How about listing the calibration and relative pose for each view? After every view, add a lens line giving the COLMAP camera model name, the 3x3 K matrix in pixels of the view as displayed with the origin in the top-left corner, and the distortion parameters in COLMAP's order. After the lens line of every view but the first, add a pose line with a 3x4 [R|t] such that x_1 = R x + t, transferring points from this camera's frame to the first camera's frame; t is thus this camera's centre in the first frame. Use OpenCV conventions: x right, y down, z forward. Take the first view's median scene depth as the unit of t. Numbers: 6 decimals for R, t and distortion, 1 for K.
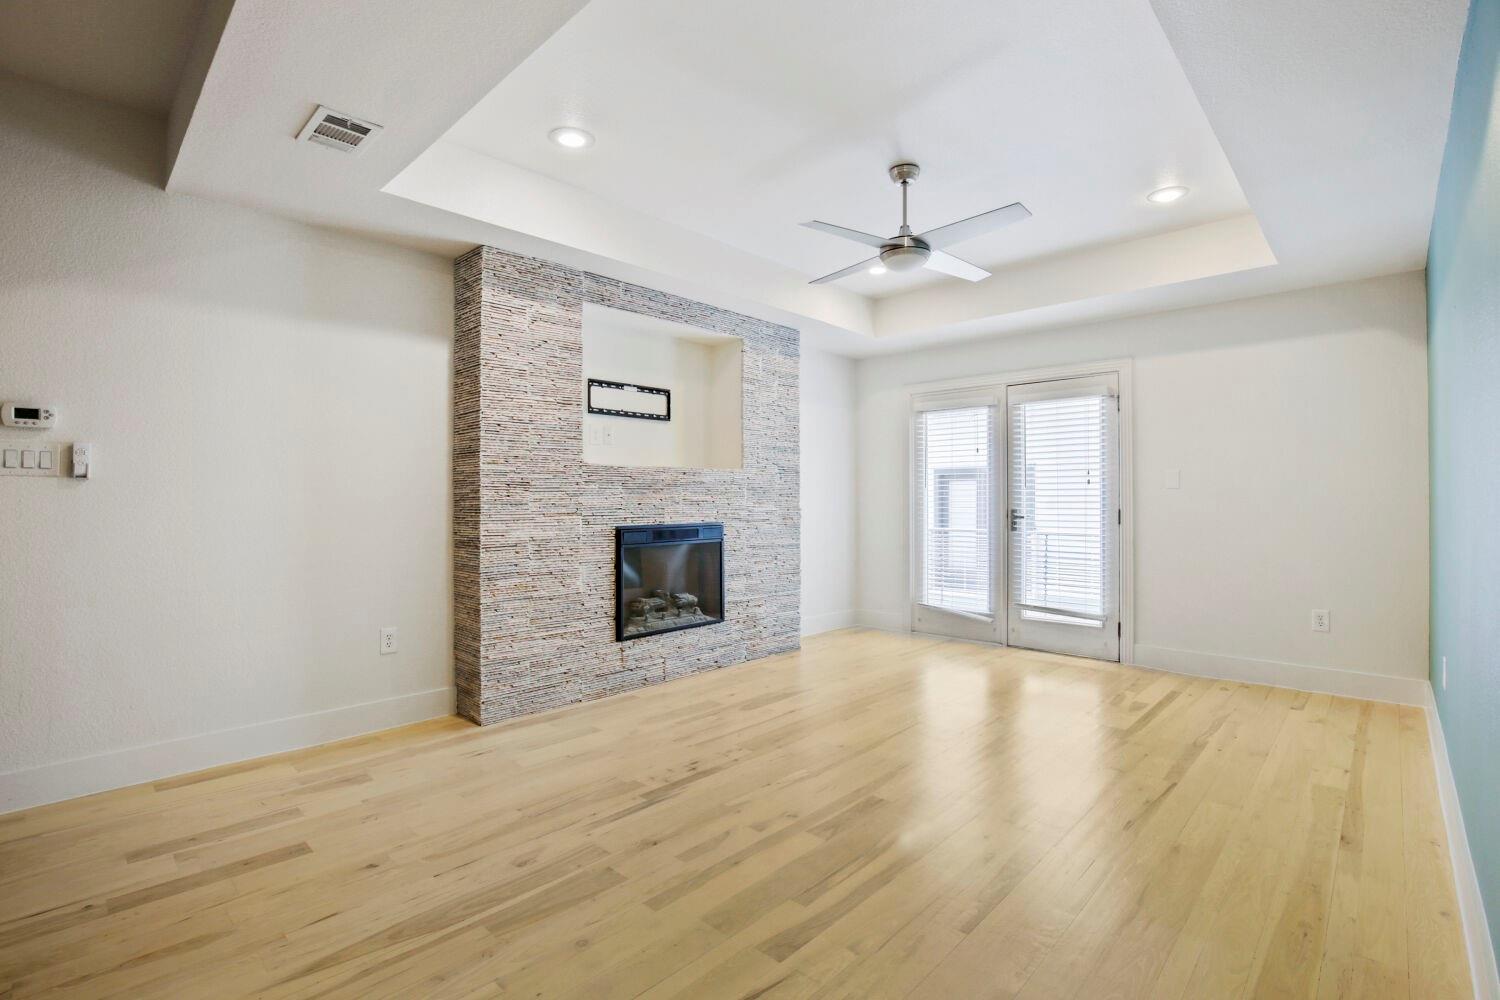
lens RADIAL K [[676.3, 0, 750.0], [0, 676.3, 506.1], [0, 0, 1]] dist [-0.021538, 0.000430]
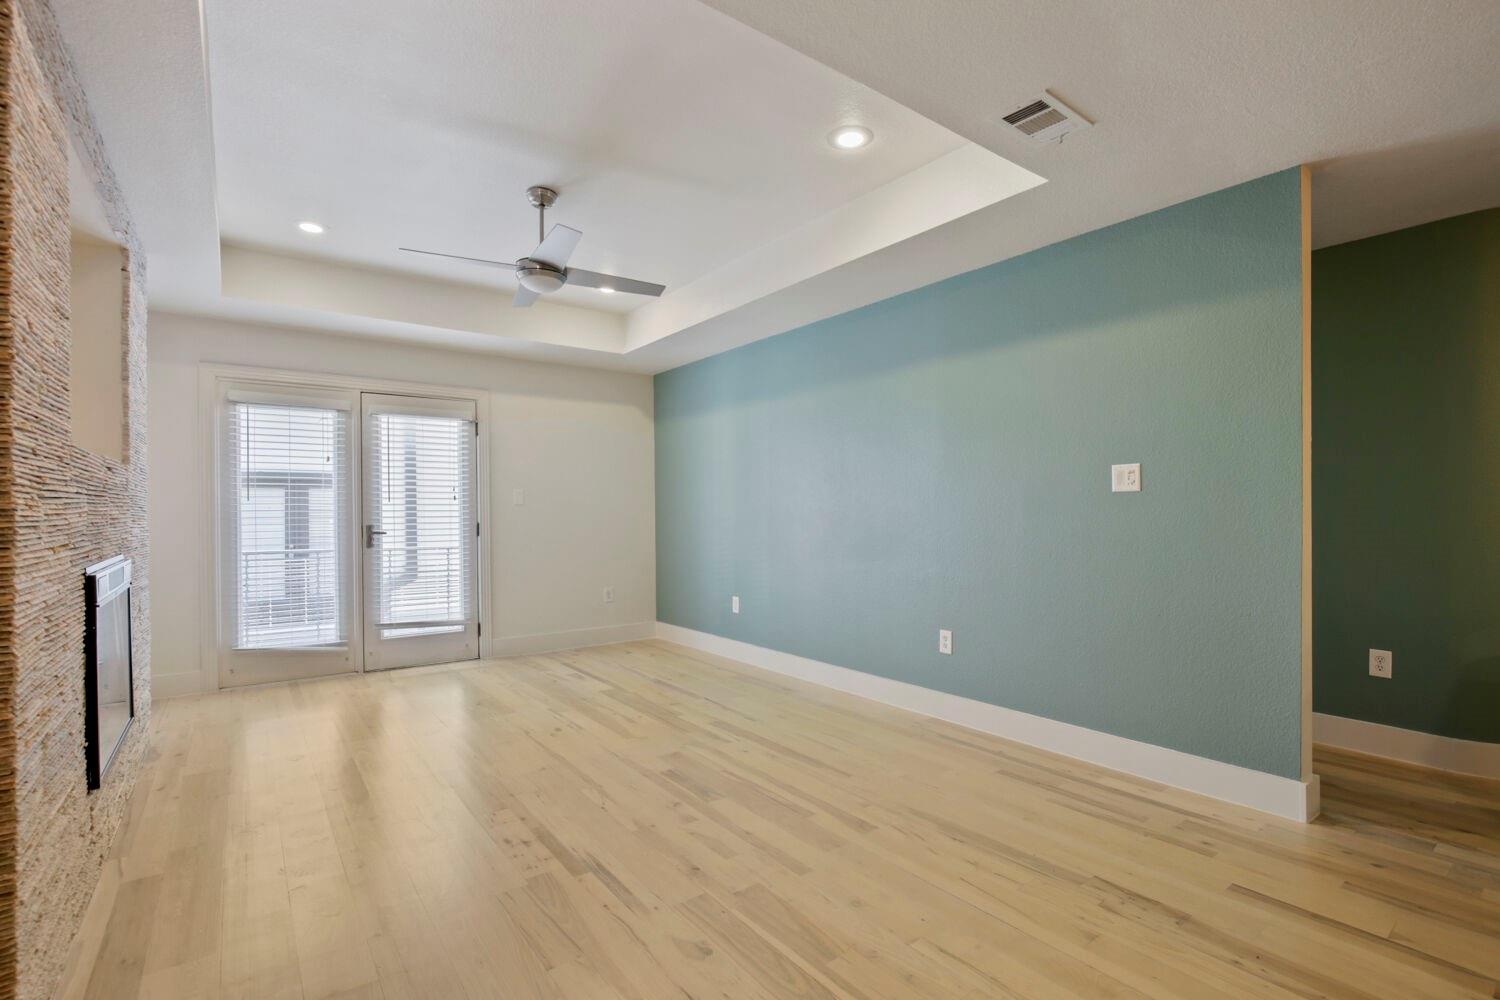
lens RADIAL K [[695.5, 0, 750.0], [0, 695.5, 500.0], [0, 0, 1]] dist [-0.022586, 0.005685]
pose [[0.165888, 0.021816, 0.985903, -0.620838], [0.014822, 0.999587, -0.024613, 0.002304], [-0.986033, 0.018696, 0.165496, 0.421699]]
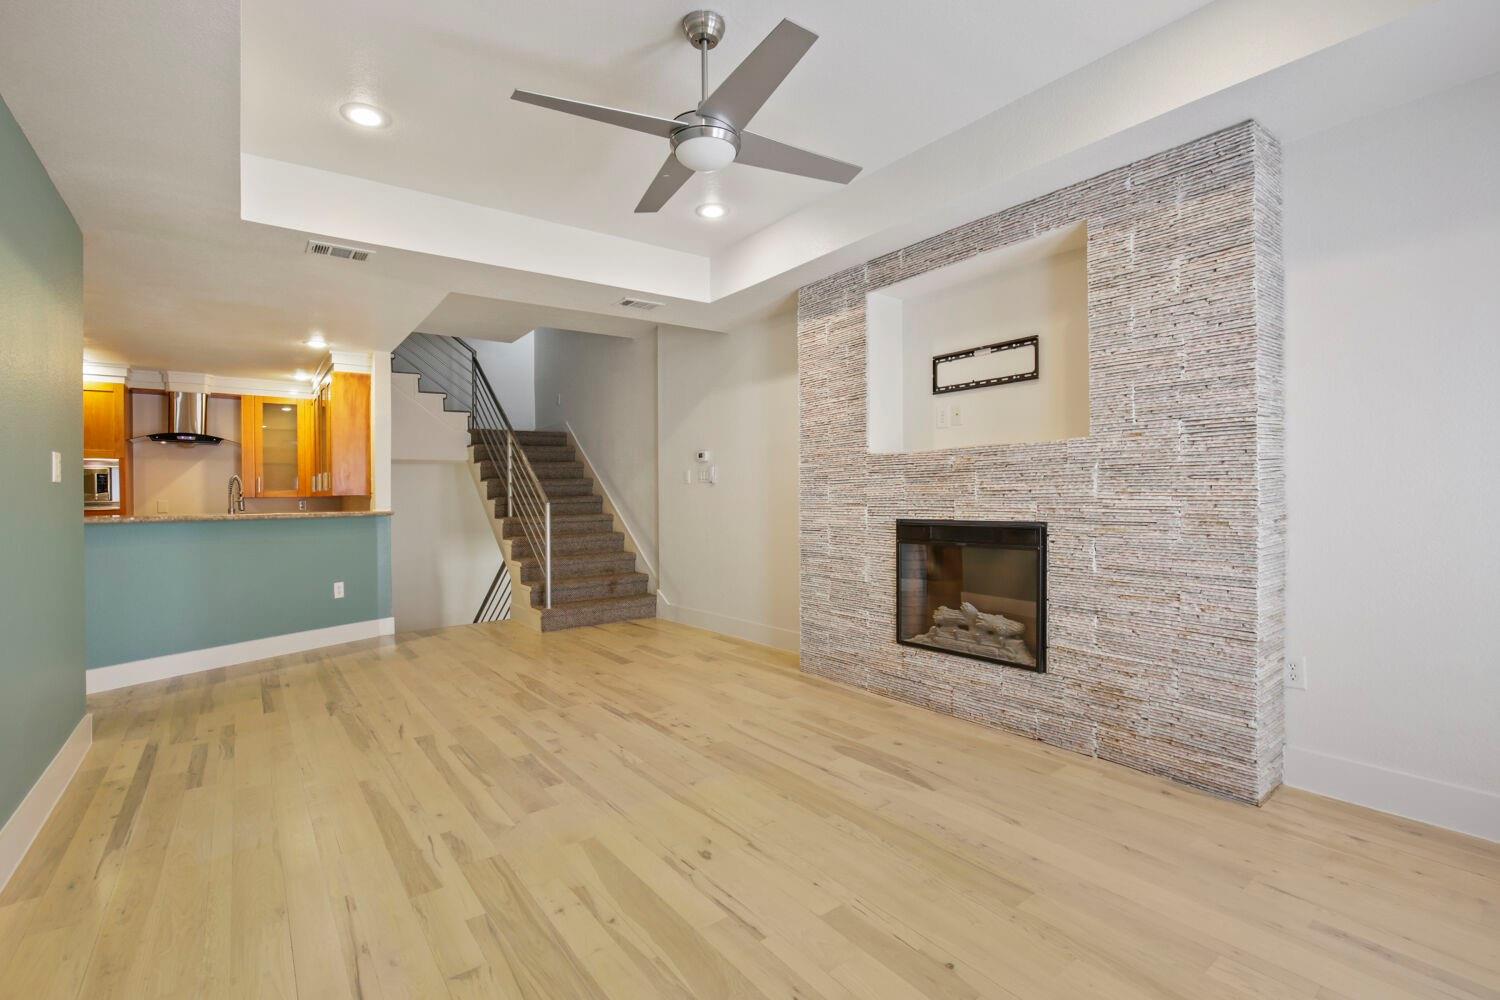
lens RADIAL K [[695.5, 0, 750.0], [0, 695.5, 500.0], [0, 0, 1]] dist [-0.022586, 0.005685]
pose [[-0.161229, 0.012767, -0.986835, 0.765500], [0.006078, 0.999910, 0.011943, -0.008550], [0.986898, -0.004072, -0.161292, 0.947863]]
